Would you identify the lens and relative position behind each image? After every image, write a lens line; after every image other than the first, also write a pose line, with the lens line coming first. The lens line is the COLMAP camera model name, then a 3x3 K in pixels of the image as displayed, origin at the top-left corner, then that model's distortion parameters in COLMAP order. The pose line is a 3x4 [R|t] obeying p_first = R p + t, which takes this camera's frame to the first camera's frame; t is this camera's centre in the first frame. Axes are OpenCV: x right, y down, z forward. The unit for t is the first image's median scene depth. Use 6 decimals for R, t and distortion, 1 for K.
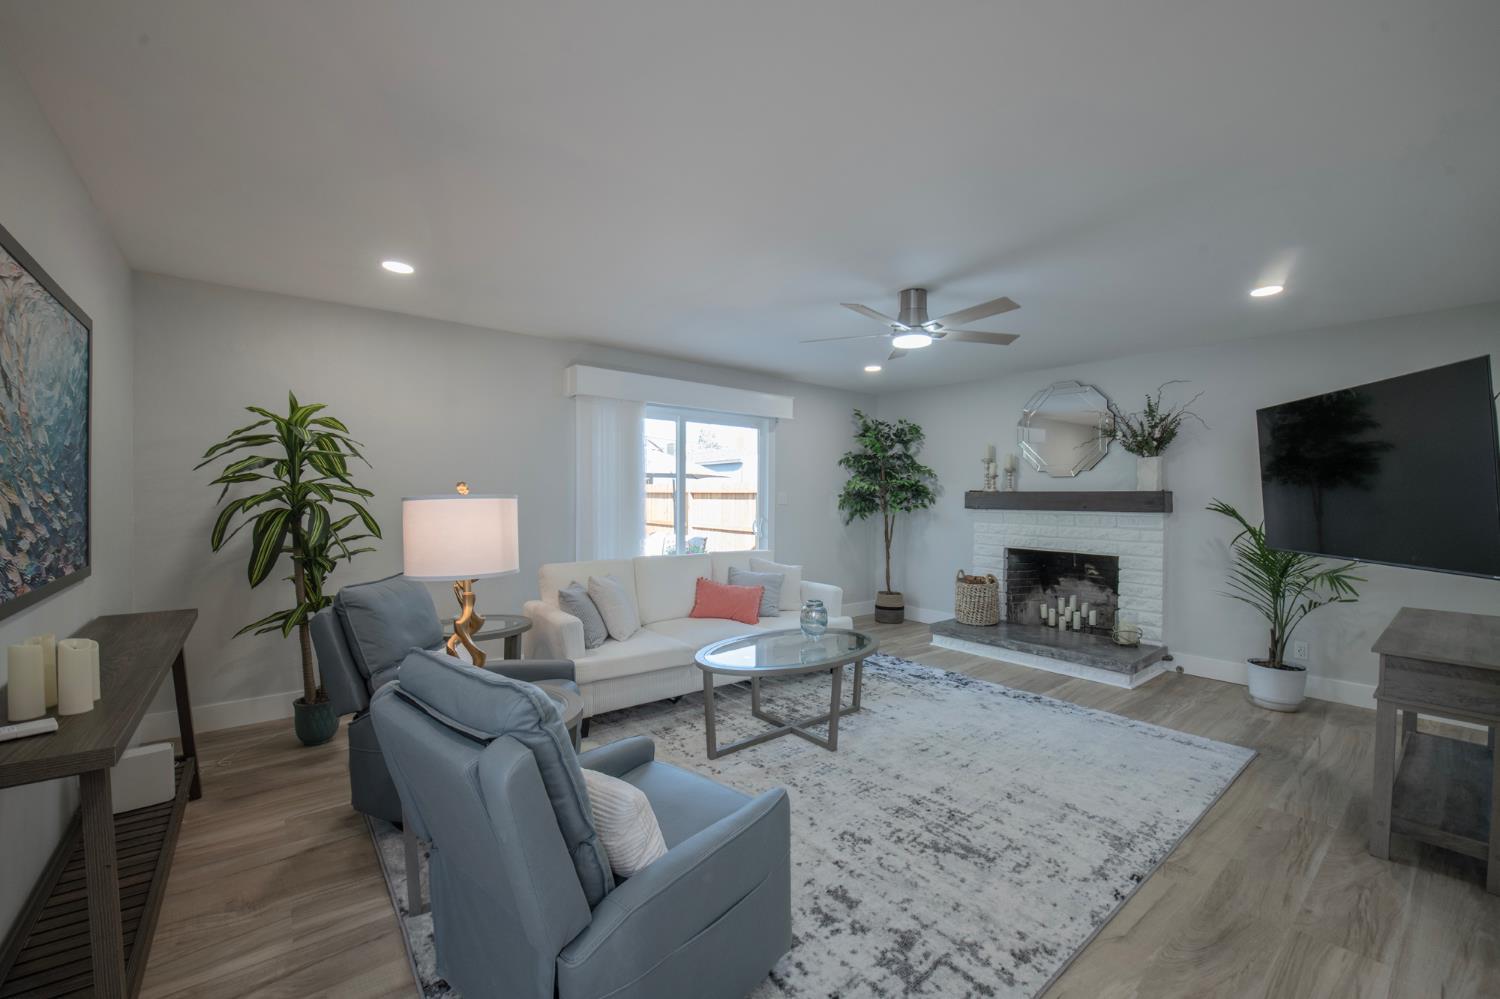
lens RADIAL K [[612.2, 0, 759.7], [0, 612.2, 509.7], [0, 0, 1]] dist [-0.020039, -0.000876]
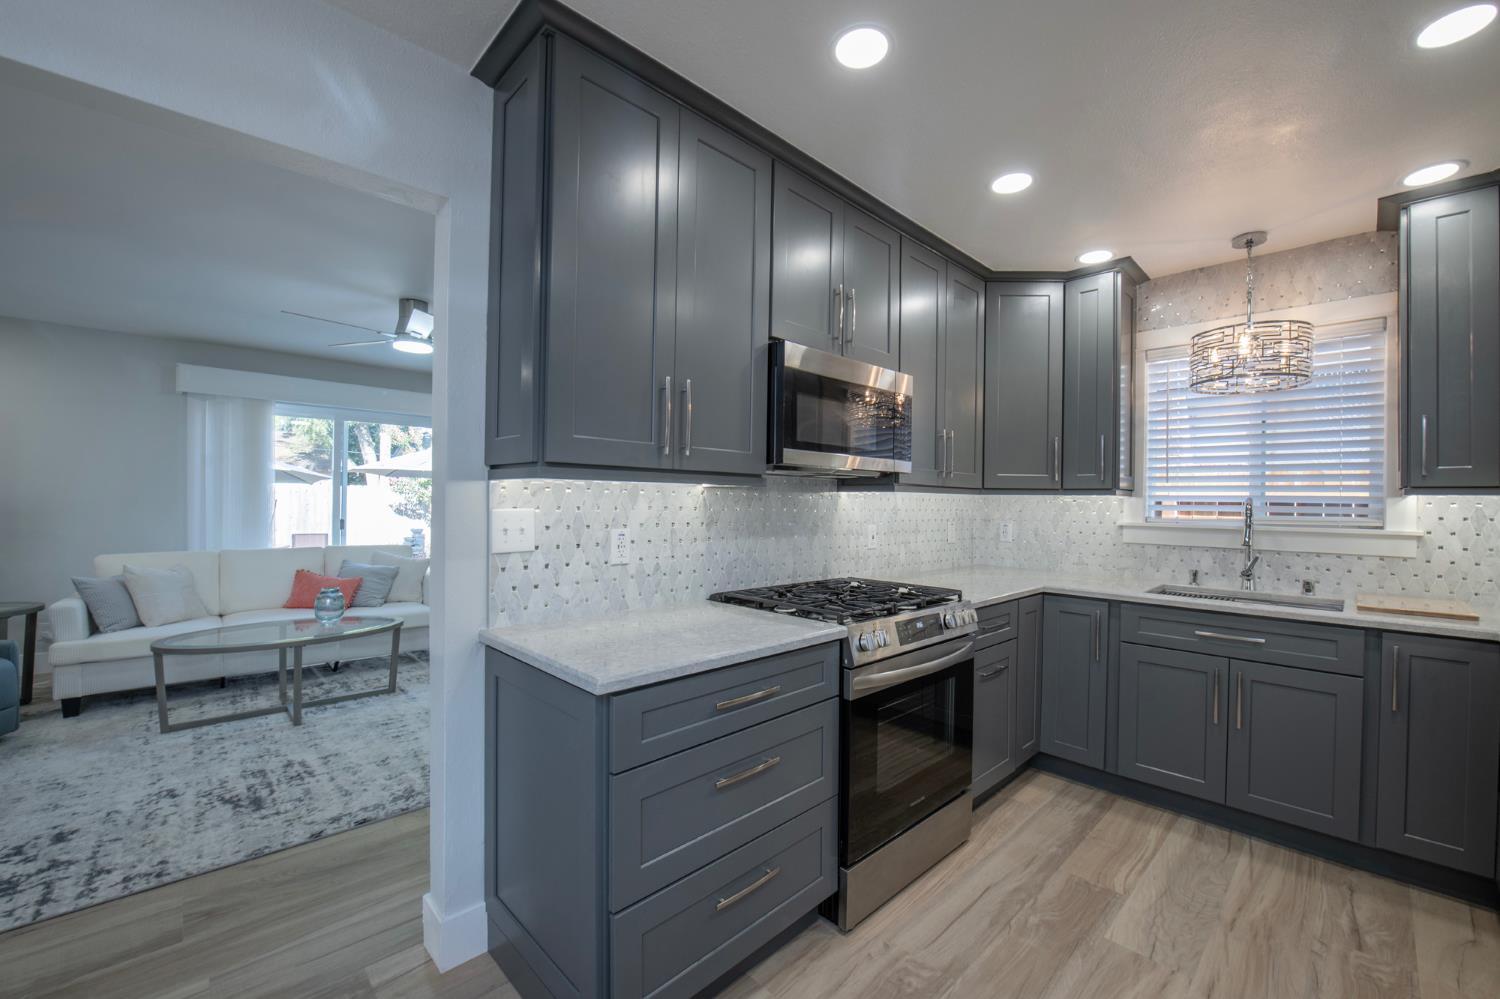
lens RADIAL K [[612.2, 0, 740.8], [0, 612.2, 508.6], [0, 0, 1]] dist [-0.020039, -0.000876]
pose [[0.995944, 0.005936, 0.089778, 0.772652], [-0.005146, 0.999946, -0.009036, 0.018408], [-0.089827, 0.008537, 0.995921, -0.126230]]
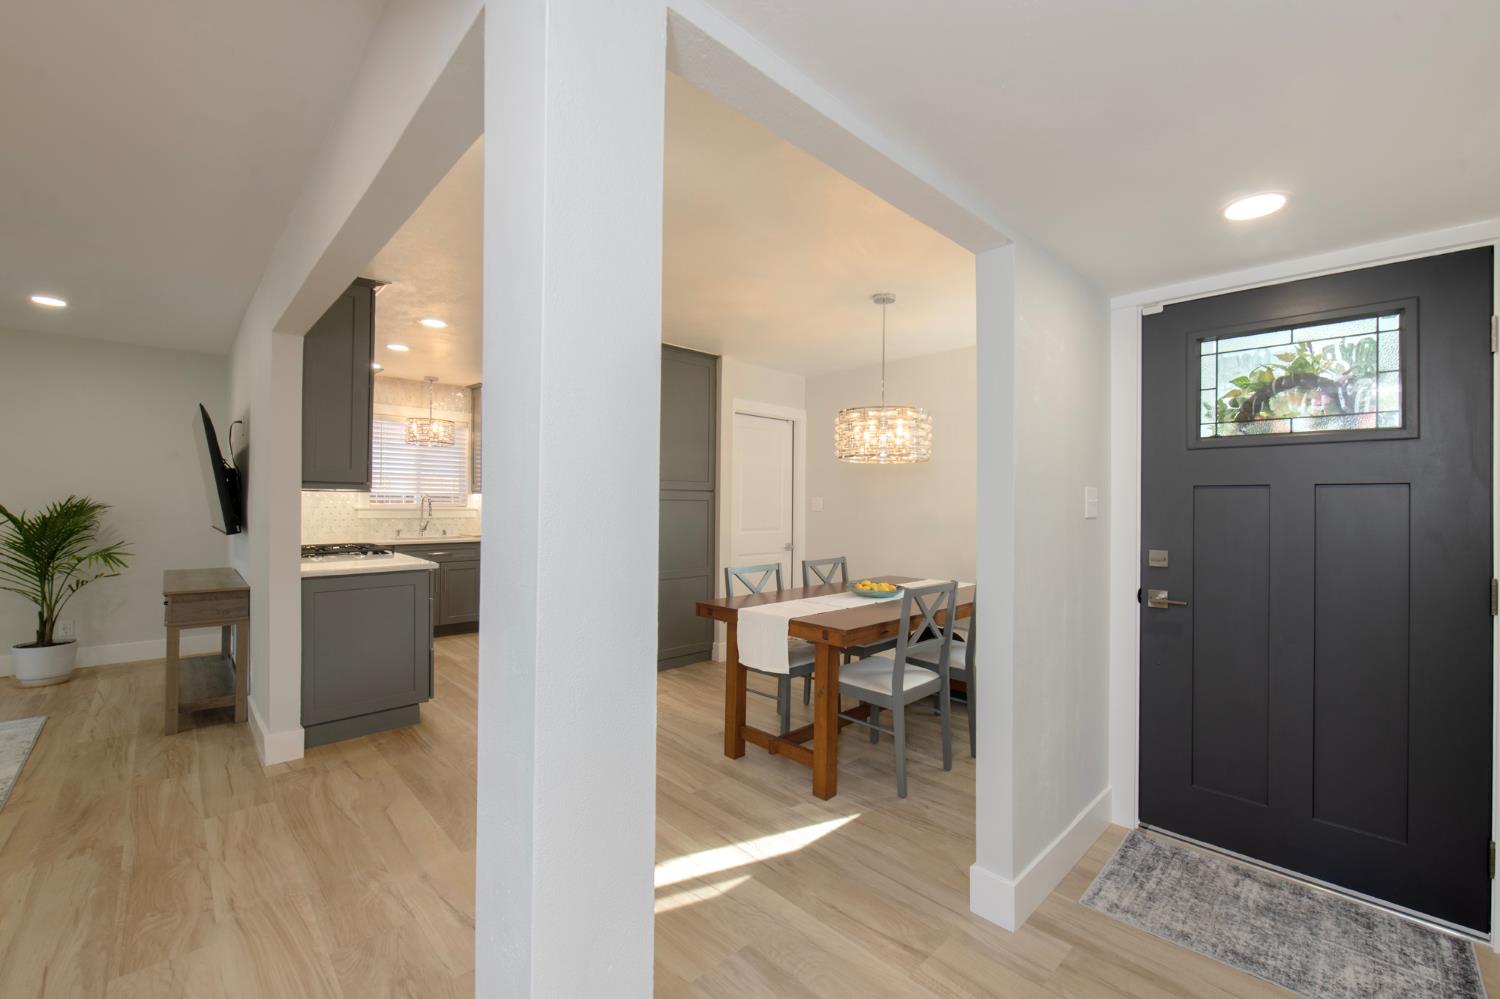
lens RADIAL K [[612.2, 0, 775.2], [0, 612.2, 496.1], [0, 0, 1]] dist [-0.020039, -0.000876]
pose [[-0.101004, 0.000416, 0.994886, -0.379807], [0.013057, 0.999914, 0.000908, 0.011209], [-0.994800, 0.013082, -0.101001, -0.226463]]
